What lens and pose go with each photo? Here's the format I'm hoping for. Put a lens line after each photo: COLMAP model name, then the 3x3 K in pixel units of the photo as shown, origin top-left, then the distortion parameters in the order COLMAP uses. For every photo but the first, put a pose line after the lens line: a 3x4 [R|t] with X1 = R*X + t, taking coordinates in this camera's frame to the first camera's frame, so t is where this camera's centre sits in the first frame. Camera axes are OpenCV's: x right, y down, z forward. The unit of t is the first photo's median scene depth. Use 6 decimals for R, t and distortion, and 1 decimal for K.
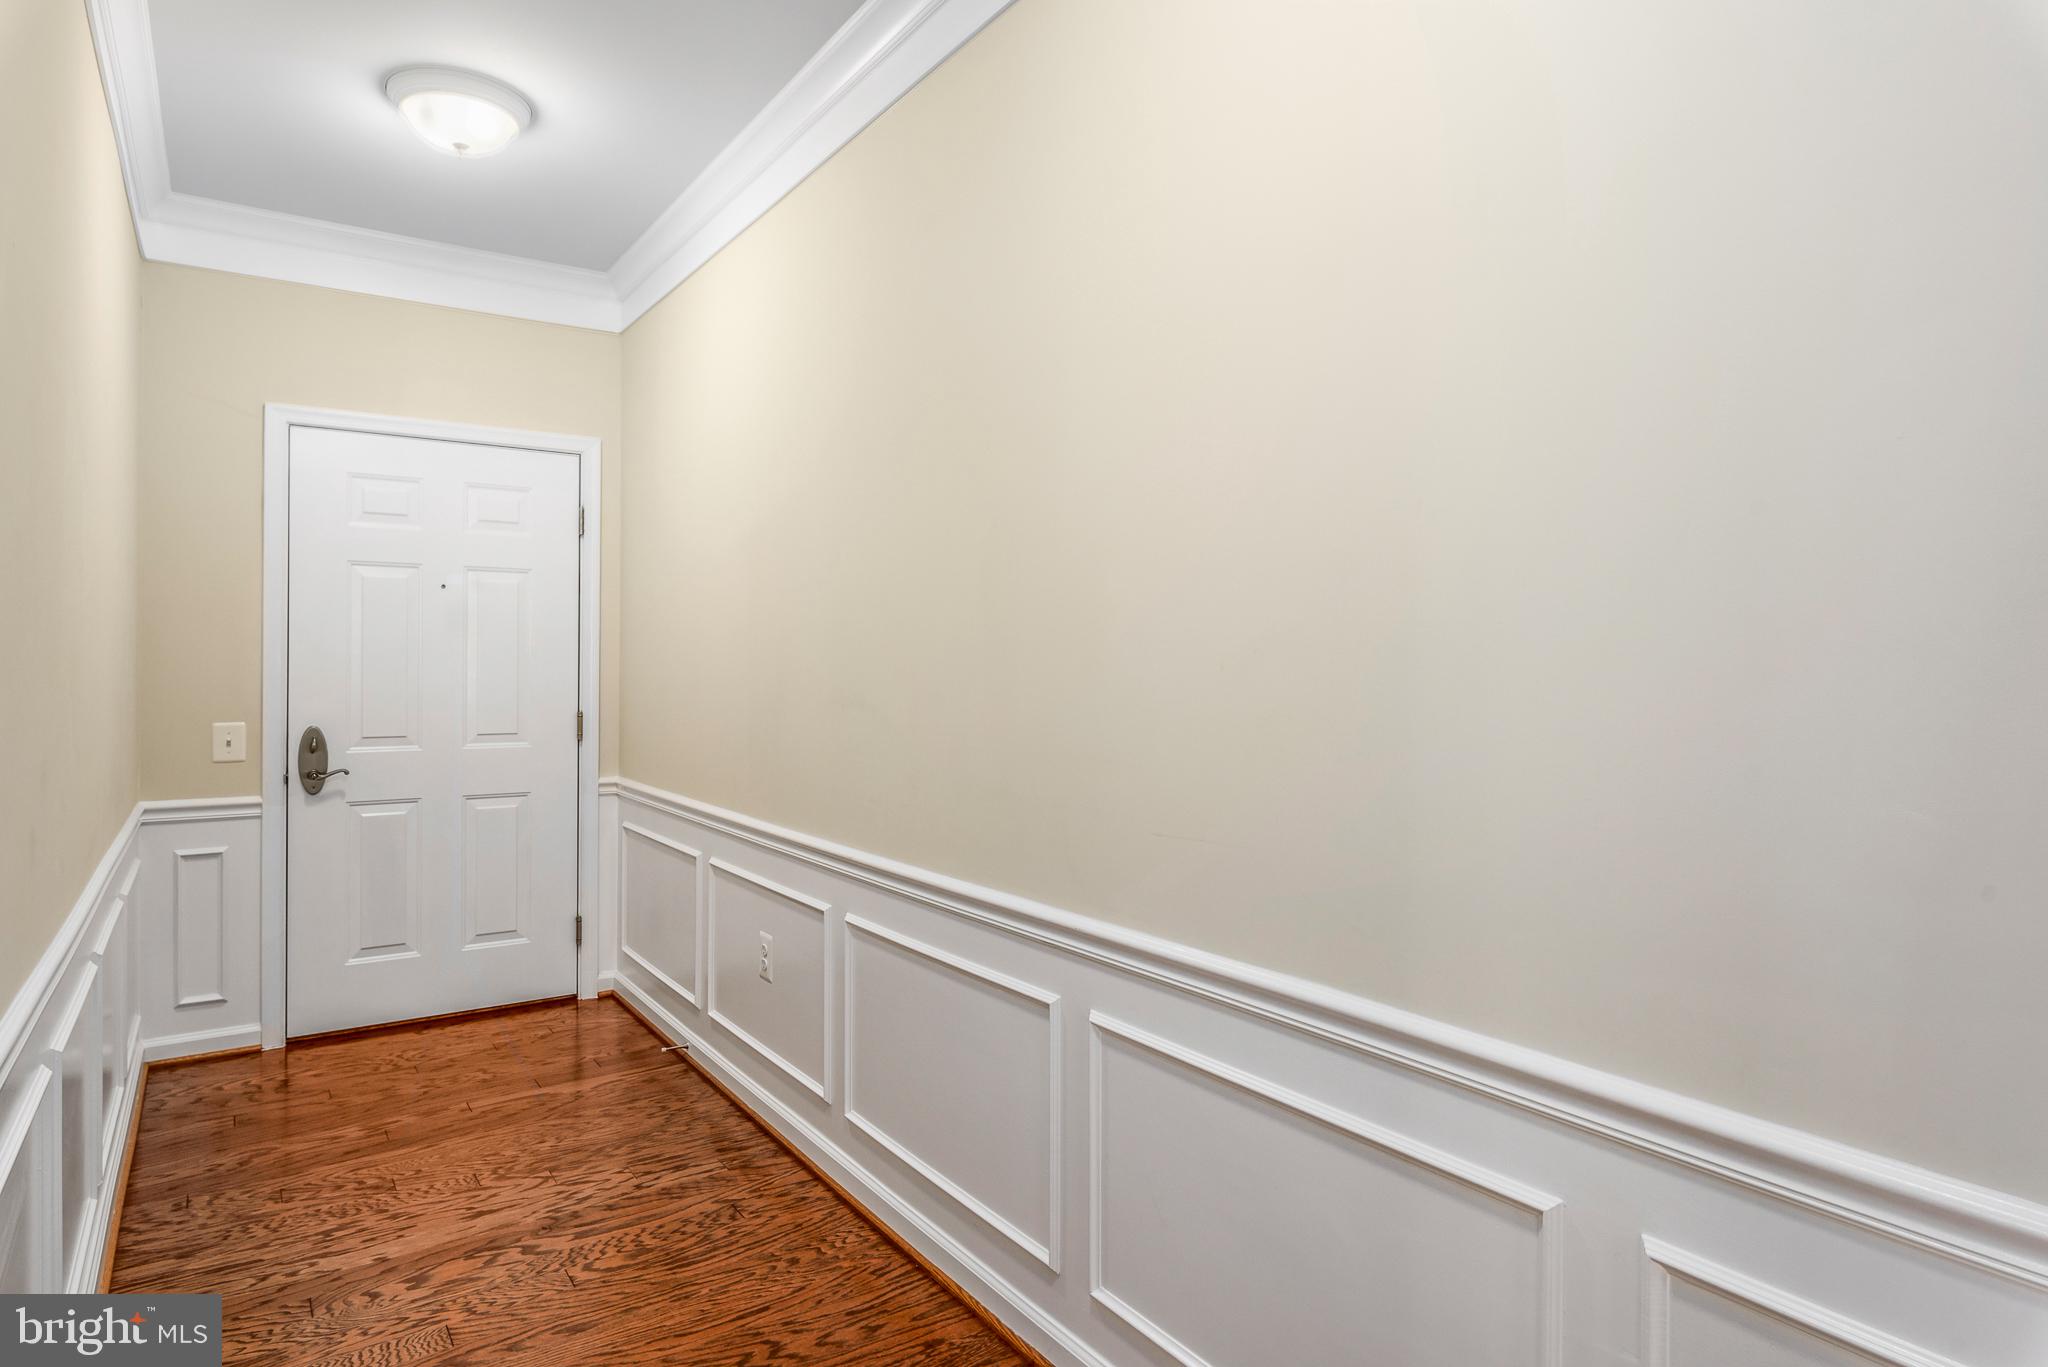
lens RADIAL K [[1142.5, 0, 1032.7], [0, 1142.5, 671.1], [0, 0, 1]] dist [0.001209, -0.002835]
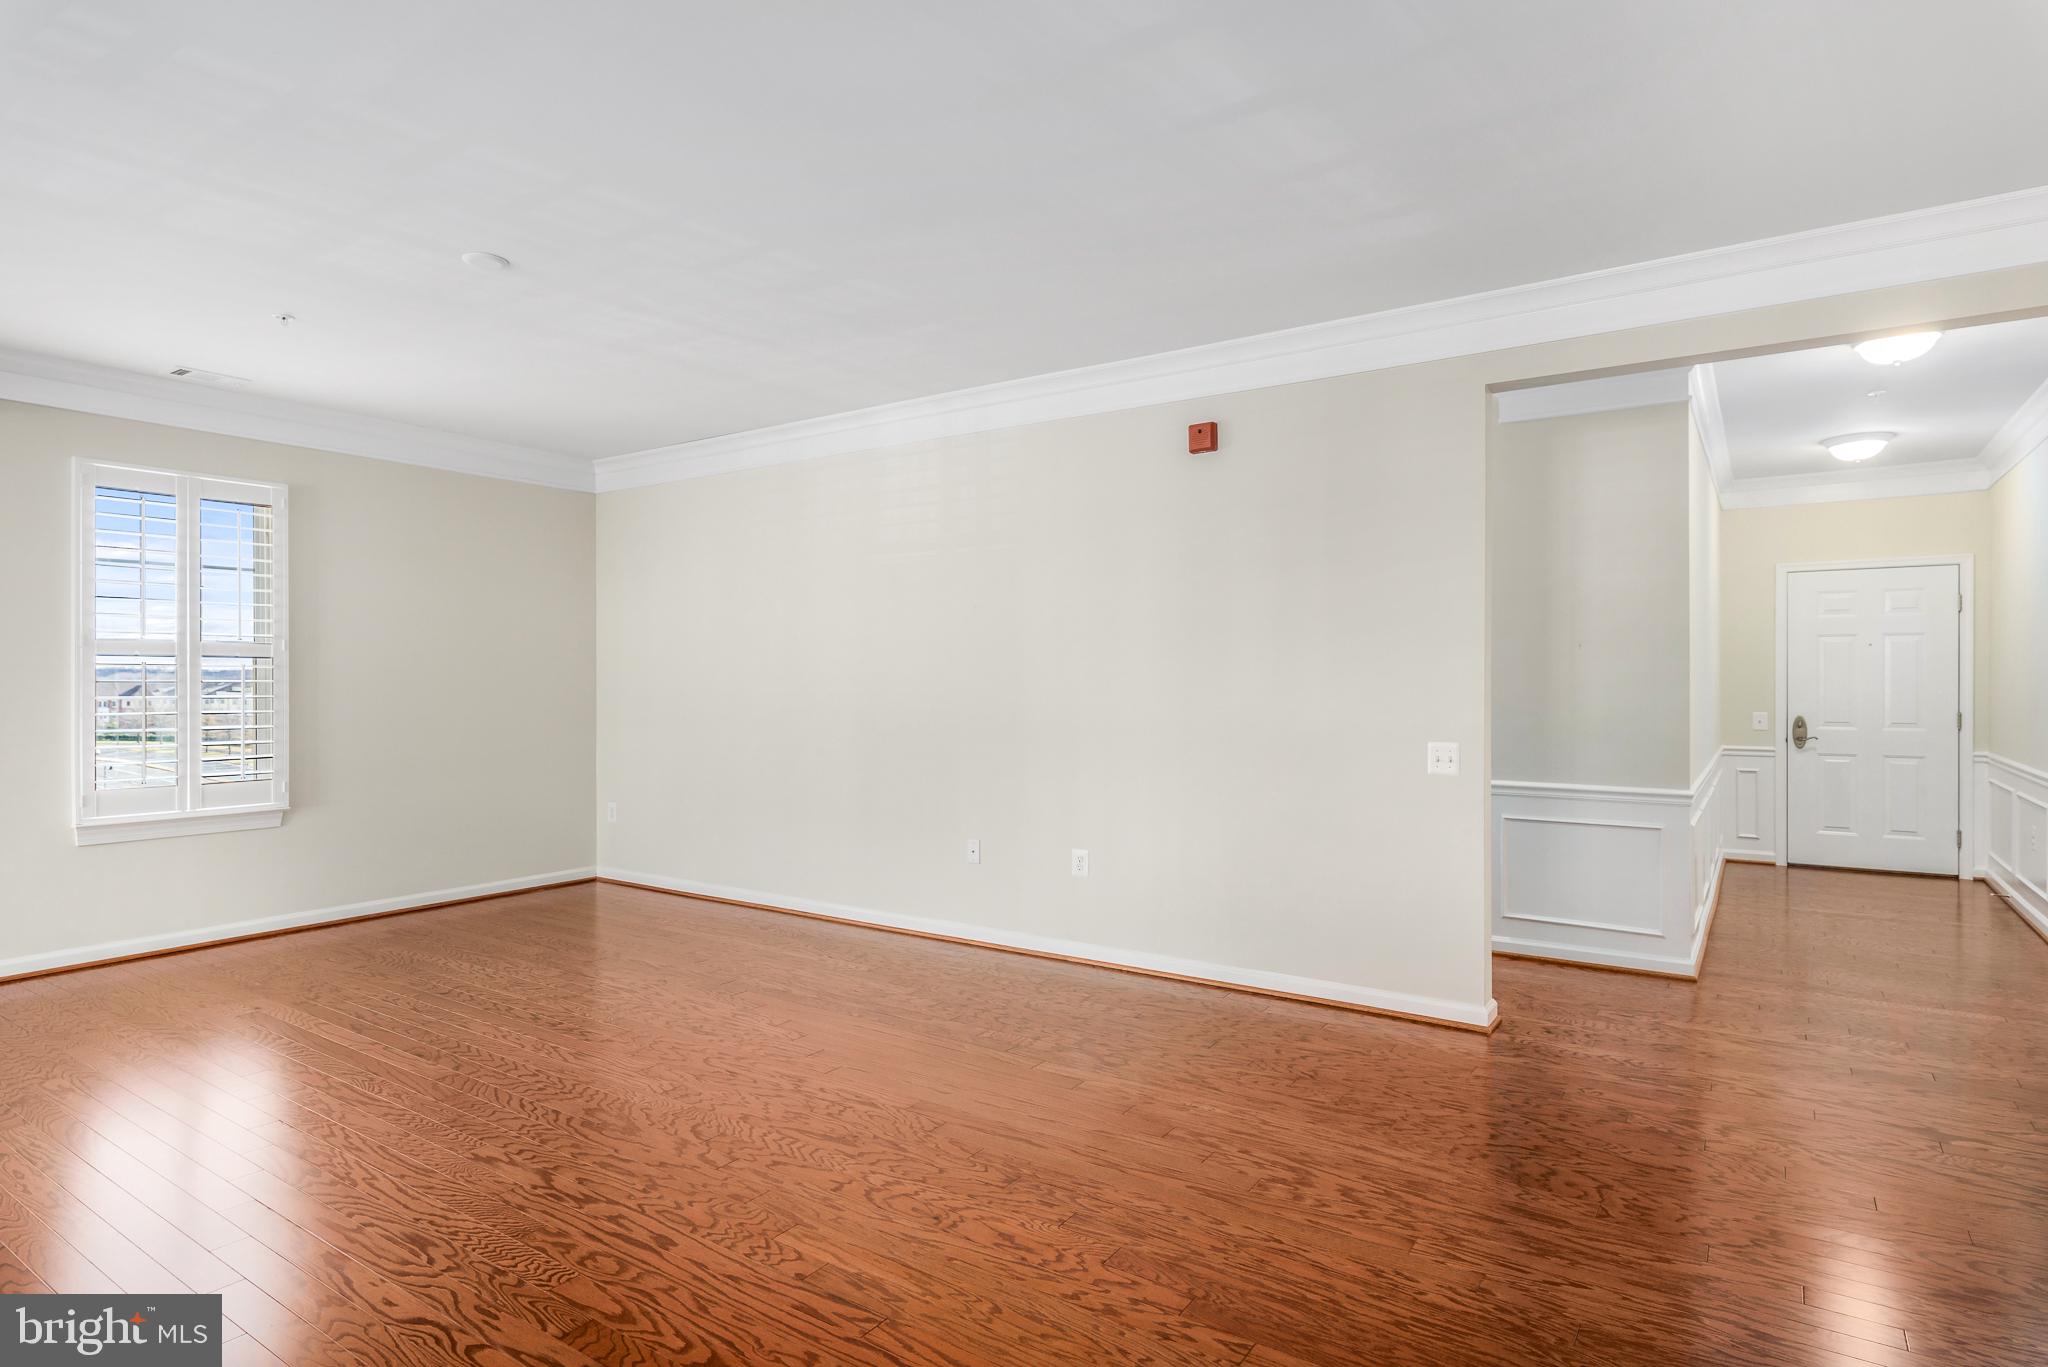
lens RADIAL K [[1101.1, 0, 1002.8], [0, 1101.1, 675.1], [0, 0, 1]] dist [0.002064, -0.004950]
pose [[0.344677, -0.010689, -0.938661, 0.735337], [-0.005816, 0.999892, -0.013522, 0.010262], [0.938703, 0.010120, 0.344577, -1.030107]]
